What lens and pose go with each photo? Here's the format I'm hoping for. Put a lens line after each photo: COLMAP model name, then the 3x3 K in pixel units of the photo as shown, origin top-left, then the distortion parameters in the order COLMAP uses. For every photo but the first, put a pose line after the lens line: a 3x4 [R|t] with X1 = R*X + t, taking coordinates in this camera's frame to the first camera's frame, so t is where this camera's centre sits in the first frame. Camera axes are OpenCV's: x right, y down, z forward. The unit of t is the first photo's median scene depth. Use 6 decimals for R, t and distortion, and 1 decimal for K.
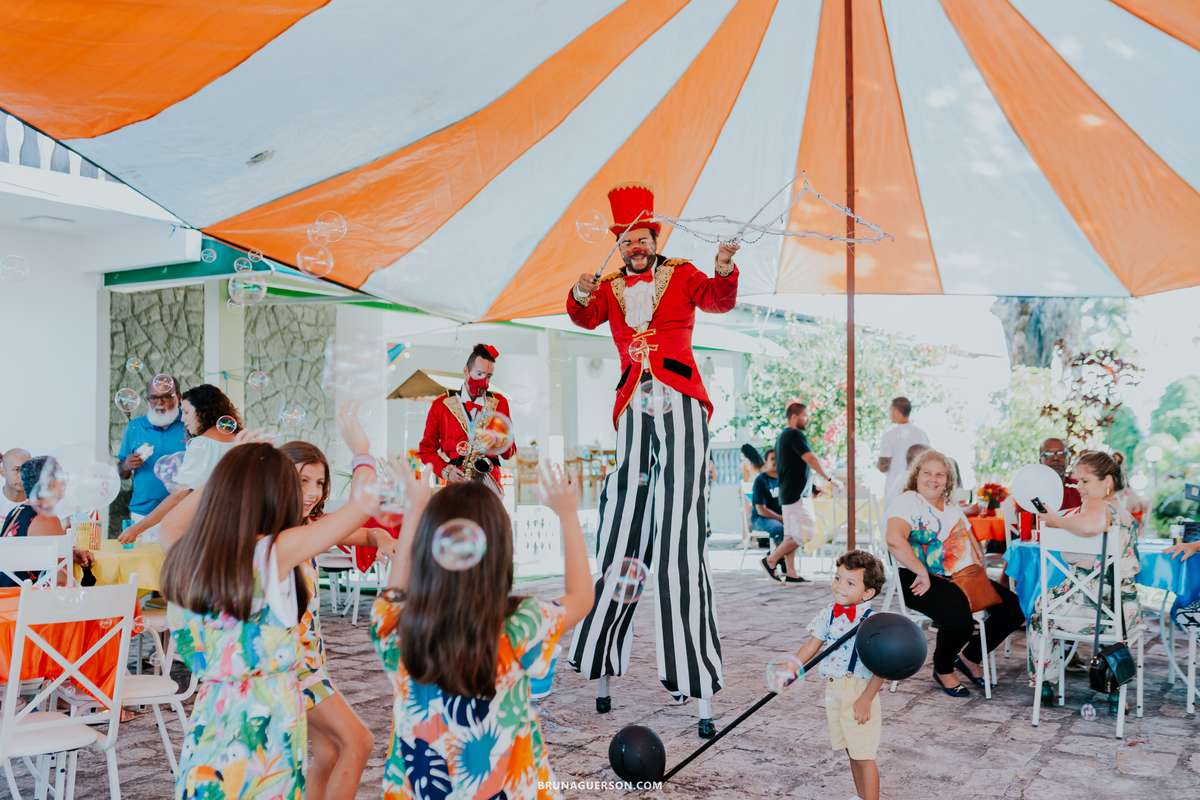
lens RADIAL K [[1245.4, 0, 595.9], [0, 1245.4, 371.1], [0, 0, 1]] dist [-0.007341, -0.000300]
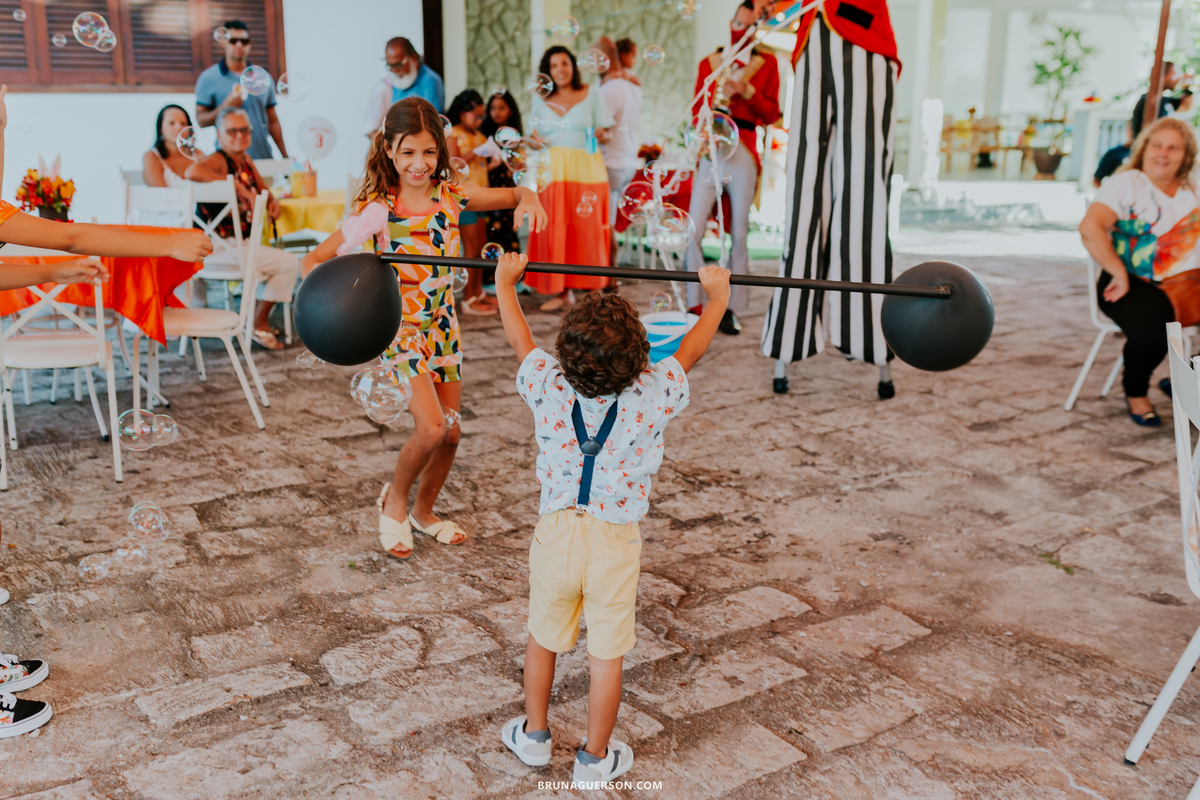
lens RADIAL K [[1172.7, 0, 561.5], [0, 1172.7, 403.2], [0, 0, 1]] dist [0.001198, -0.000786]
pose [[0.890596, 0.124959, -0.437292, 0.195960], [0.011460, 0.955042, 0.296248, 0.009202], [0.454651, -0.268848, 0.849125, 0.116845]]
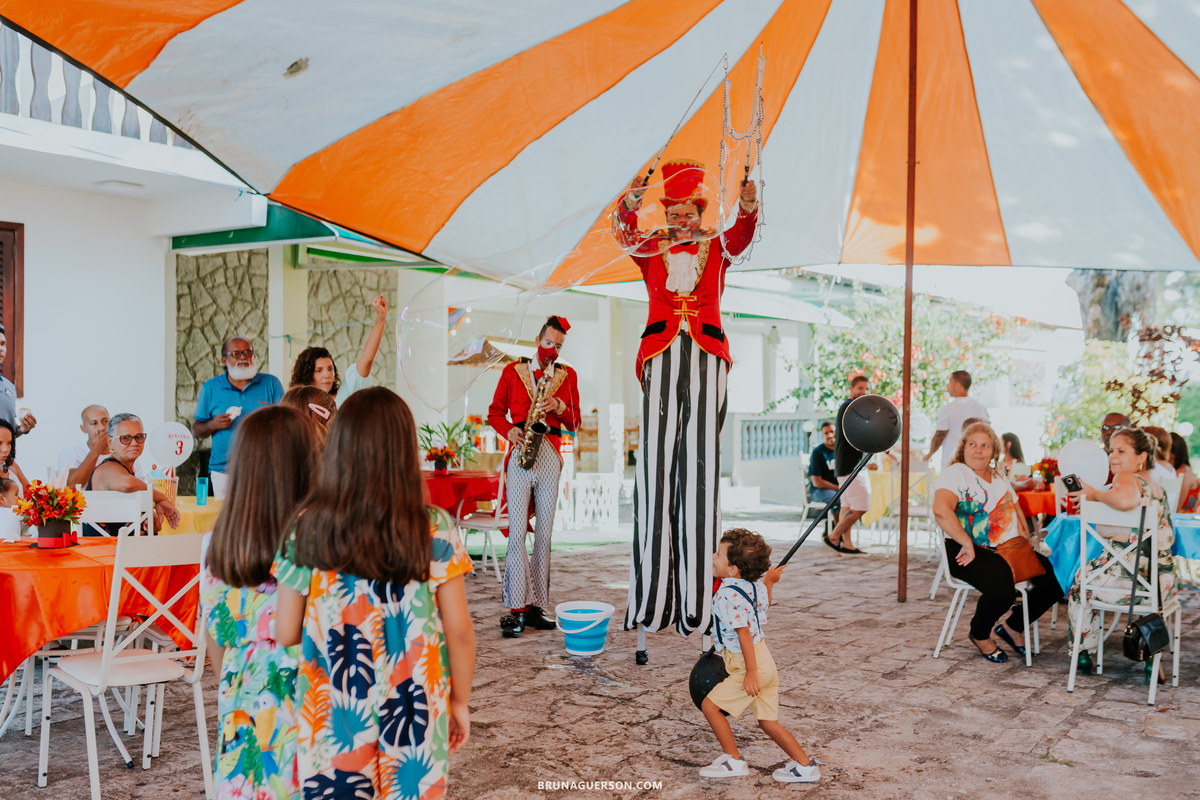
lens RADIAL K [[1300.2, 0, 600.0], [0, 1300.2, 400.0], [0, 0, 1]] dist [0.003913, 0.005116]
pose [[0.998735, 0.015734, -0.047748, 0.006789], [-0.013389, 0.998707, 0.049043, -0.002641], [0.048458, -0.048341, 0.997655, -0.052266]]
